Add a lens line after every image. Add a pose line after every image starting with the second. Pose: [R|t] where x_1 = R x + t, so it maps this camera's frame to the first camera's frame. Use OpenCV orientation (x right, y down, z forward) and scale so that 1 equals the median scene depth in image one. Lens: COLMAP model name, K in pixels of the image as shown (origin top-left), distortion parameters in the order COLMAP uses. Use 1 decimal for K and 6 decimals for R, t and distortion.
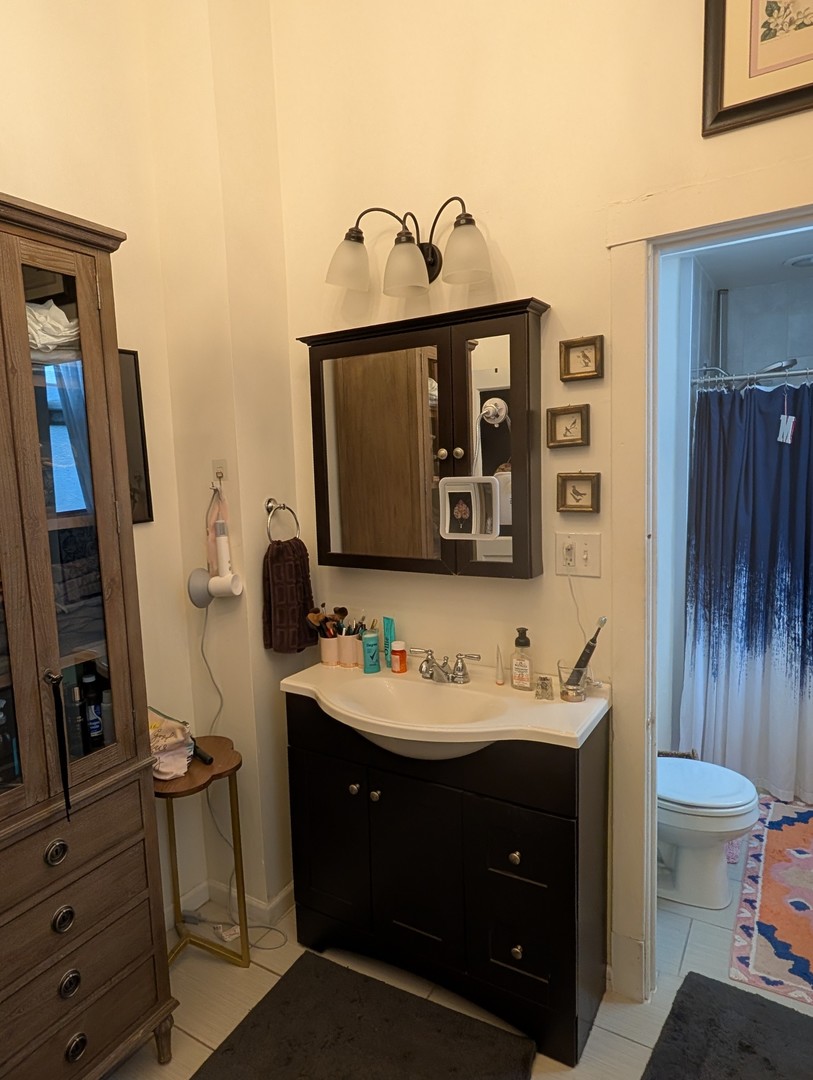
lens RADIAL K [[638.4, 0, 403.2], [0, 638.4, 539.1], [0, 0, 1]] dist [-0.000045, -0.000079]
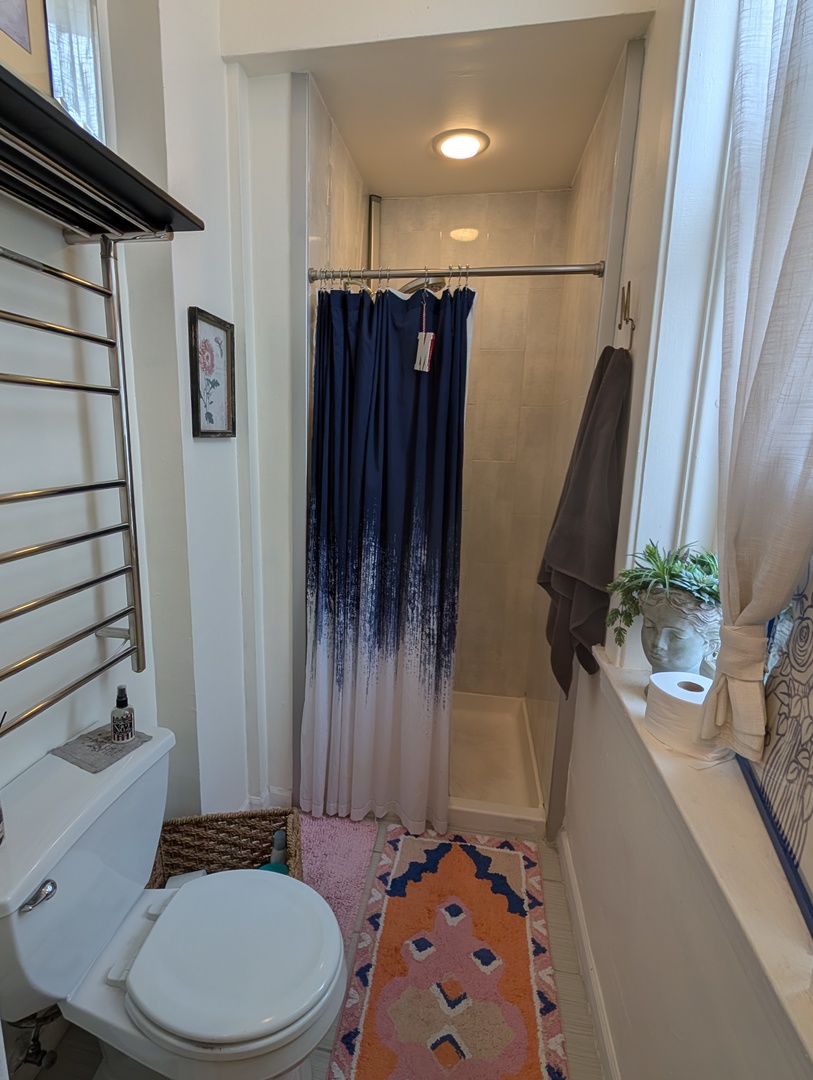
lens RADIAL K [[525.5, 0, 407.8], [0, 525.5, 539.2], [0, 0, 1]] dist [0.002048, 0.000159]
pose [[0.902985, -0.019244, 0.429242, 0.308805], [-0.017618, 0.996498, 0.081737, -0.009466], [-0.429311, -0.081370, 0.899484, 0.434777]]
